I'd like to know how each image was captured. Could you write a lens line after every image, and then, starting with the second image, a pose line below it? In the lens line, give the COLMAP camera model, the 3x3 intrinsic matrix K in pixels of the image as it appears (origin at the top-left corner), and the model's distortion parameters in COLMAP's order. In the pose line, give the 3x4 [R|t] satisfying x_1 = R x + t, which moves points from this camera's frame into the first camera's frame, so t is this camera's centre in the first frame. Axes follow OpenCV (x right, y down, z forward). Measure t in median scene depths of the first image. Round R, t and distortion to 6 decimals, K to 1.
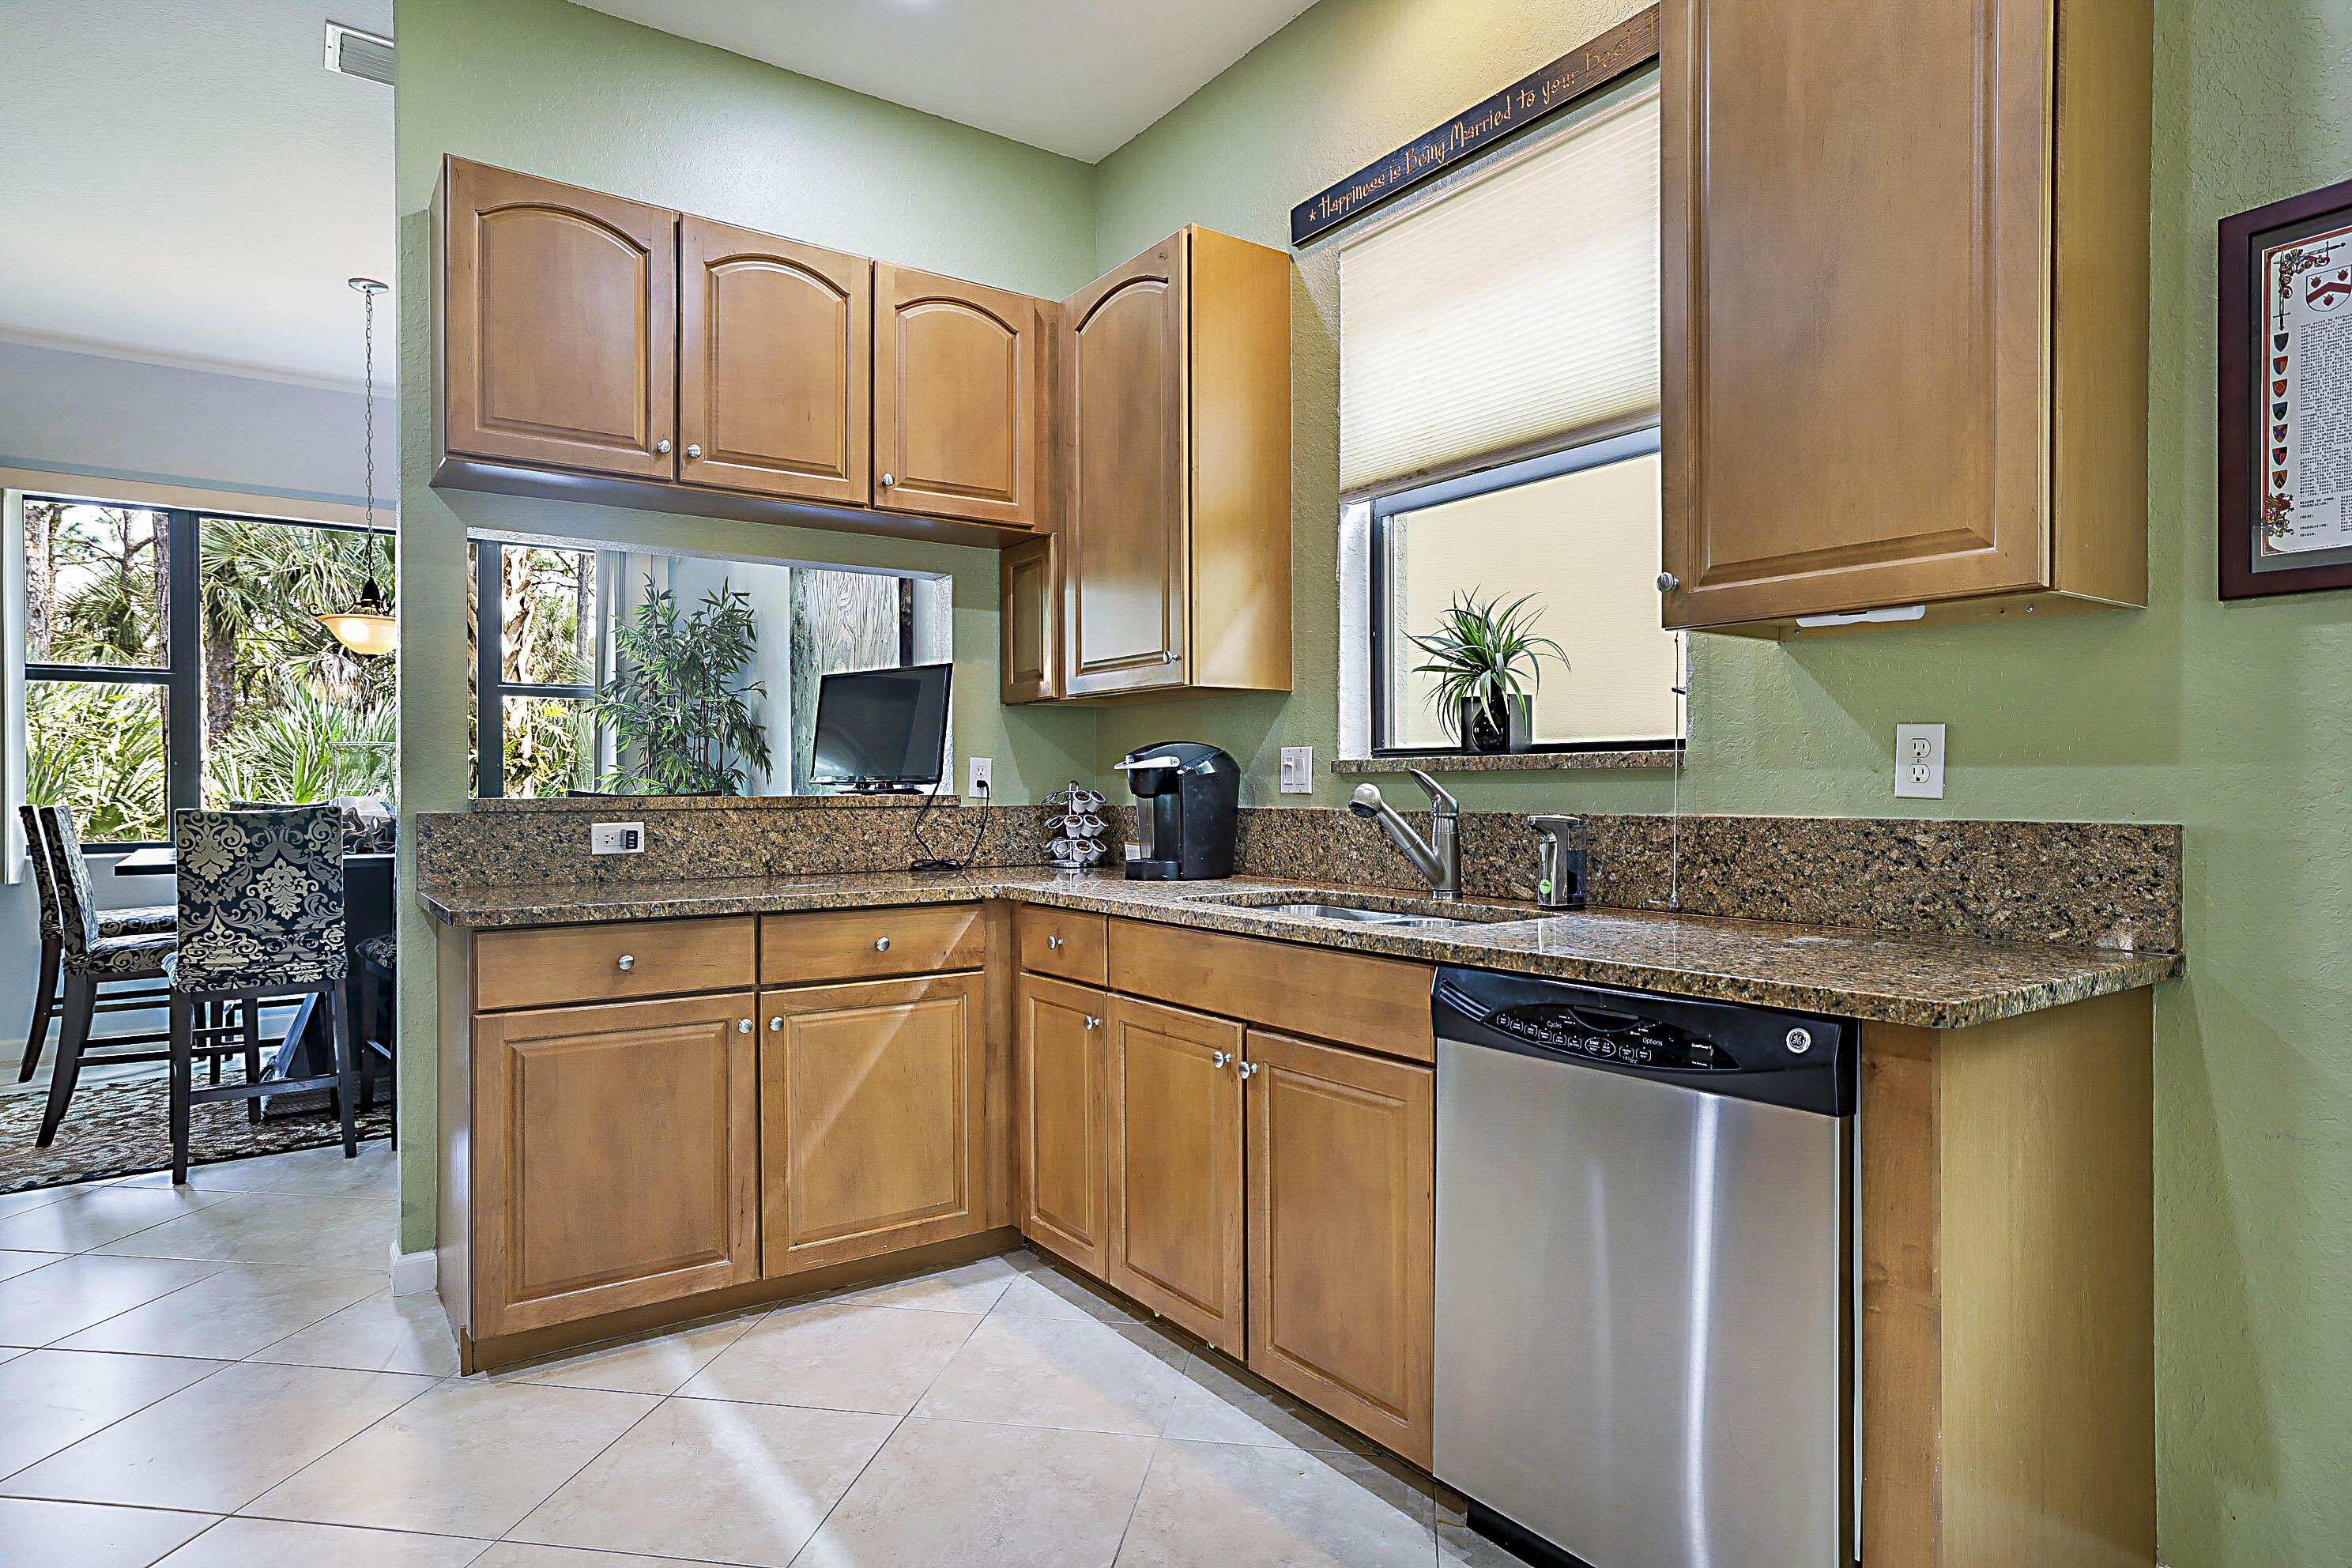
lens RADIAL K [[1325.7, 0, 1176.0], [0, 1325.7, 784.0], [0, 0, 1]] dist [-0.032976, 0.000115]
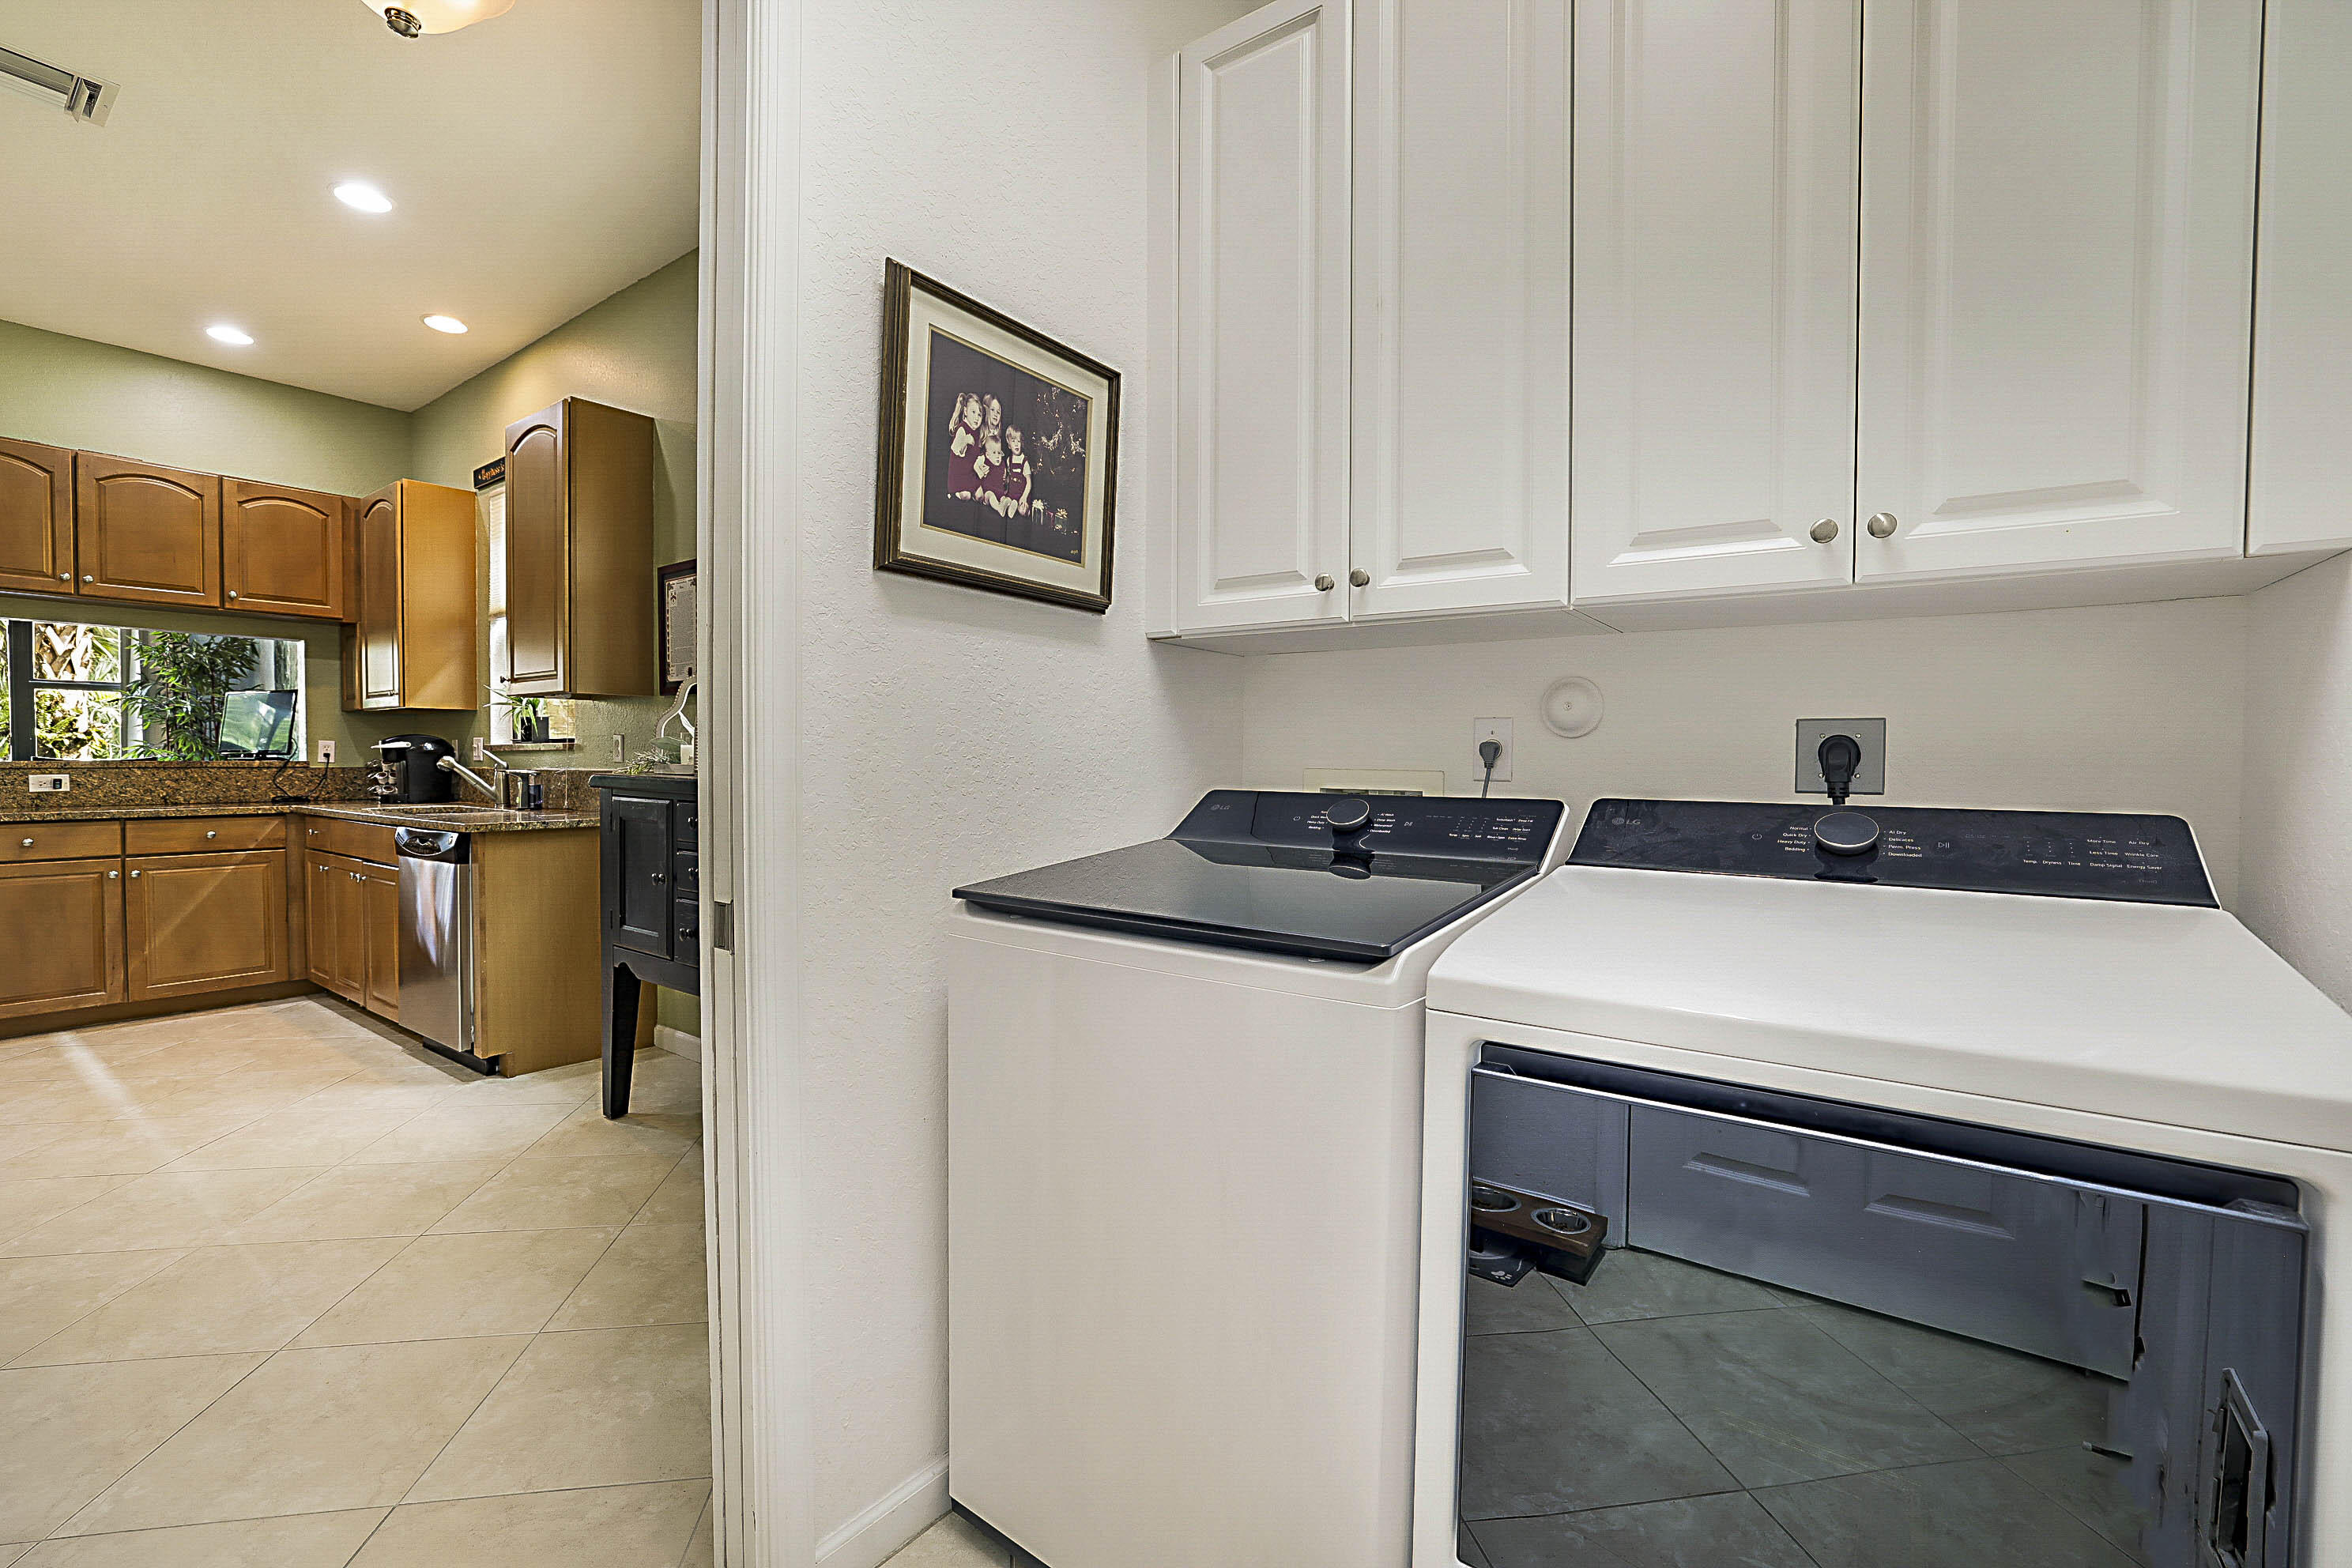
lens RADIAL K [[1034.3, 0, 1176.0], [0, 1034.3, 784.0], [0, 0, 1]] dist [-0.000910, -0.000091]
pose [[0.953061, -0.000893, 0.302778, 0.644880], [-0.007053, 0.999659, 0.025151, -0.005232], [-0.302697, -0.026106, 0.952729, -0.860599]]
